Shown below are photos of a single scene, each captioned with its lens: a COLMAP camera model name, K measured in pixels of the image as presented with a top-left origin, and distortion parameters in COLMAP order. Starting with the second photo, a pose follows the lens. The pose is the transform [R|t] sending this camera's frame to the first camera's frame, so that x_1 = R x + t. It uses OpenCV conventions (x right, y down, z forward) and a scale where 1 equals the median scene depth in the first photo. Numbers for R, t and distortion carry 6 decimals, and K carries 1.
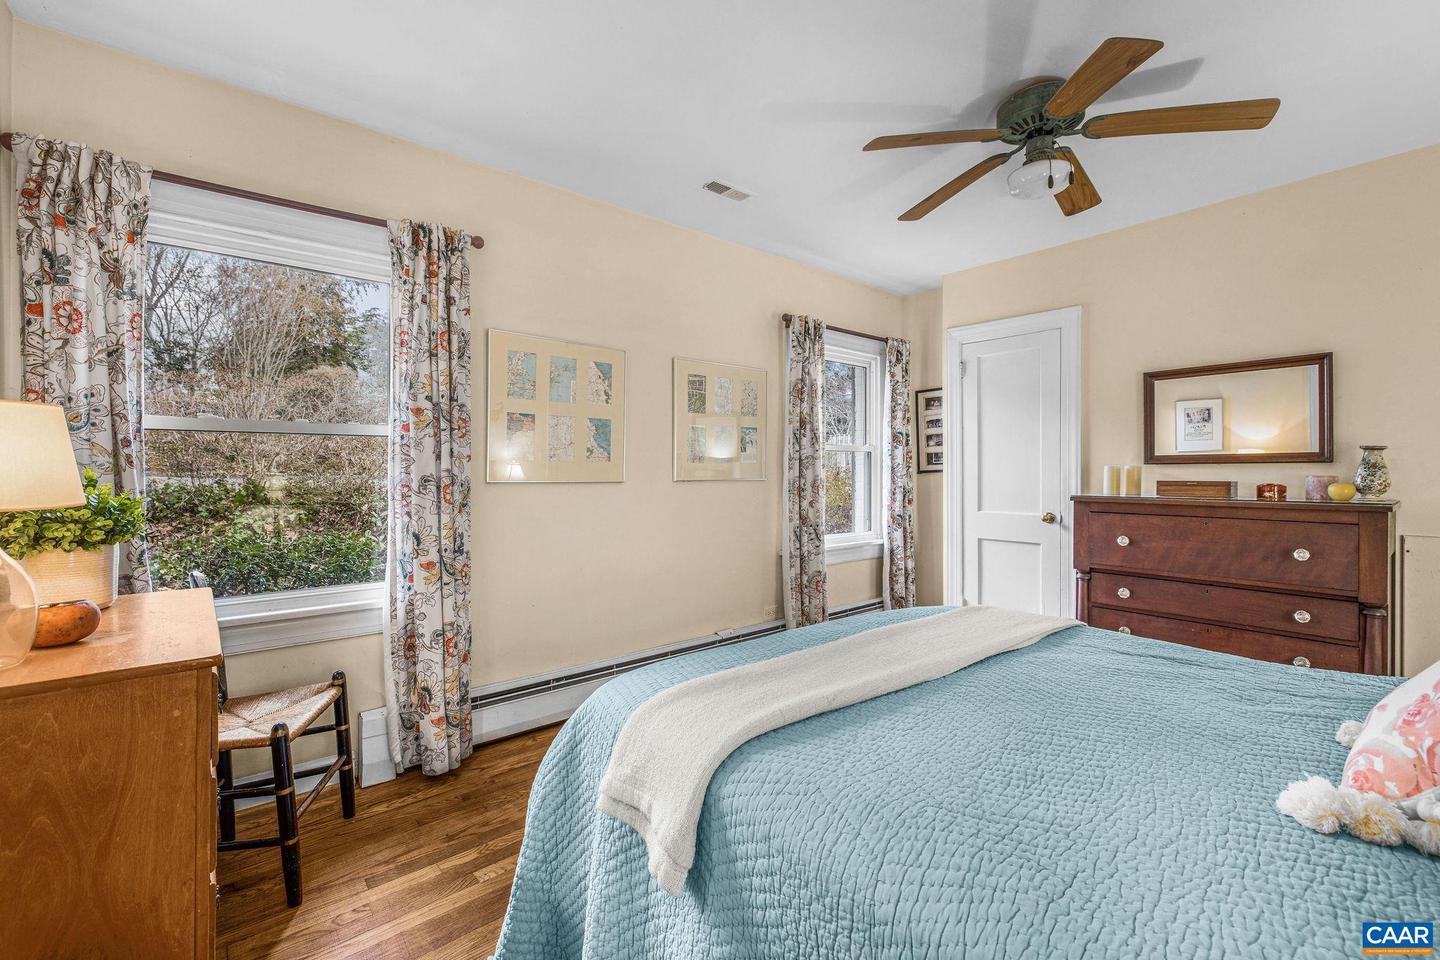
lens RADIAL K [[620.3, 0, 728.6], [0, 620.3, 472.0], [0, 0, 1]] dist [-0.001157, 0.000087]
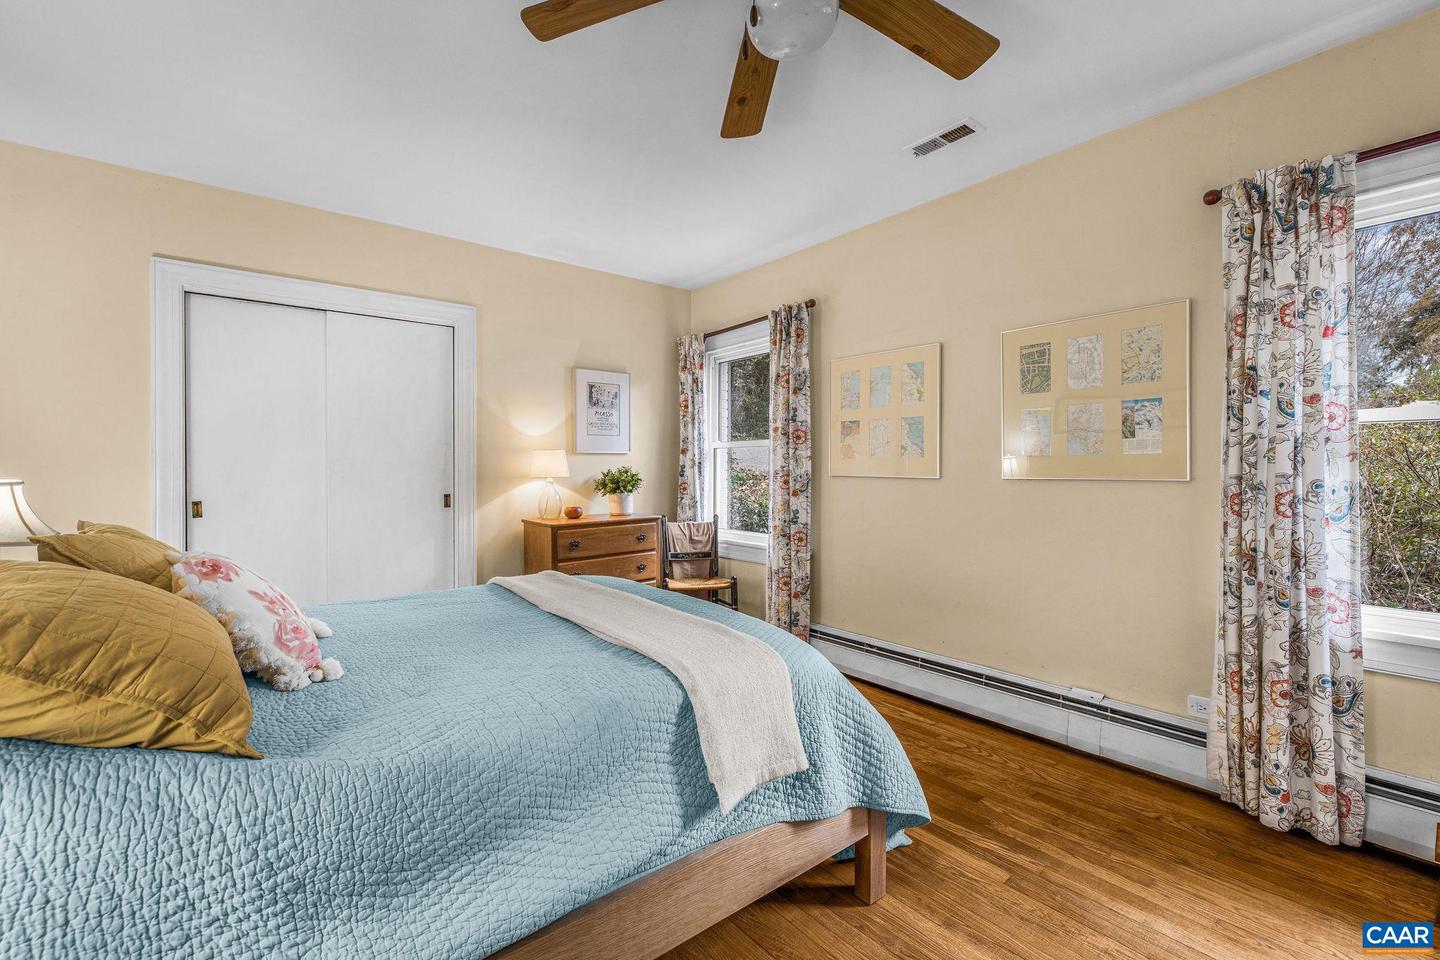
lens RADIAL K [[620.3, 0, 728.6], [0, 620.3, 472.0], [0, 0, 1]] dist [-0.001157, 0.000087]
pose [[-0.018558, 0.006443, -0.999807, 0.831924], [-0.000148, 0.999979, 0.006446, 0.000160], [0.999828, 0.000268, -0.018556, 0.700680]]
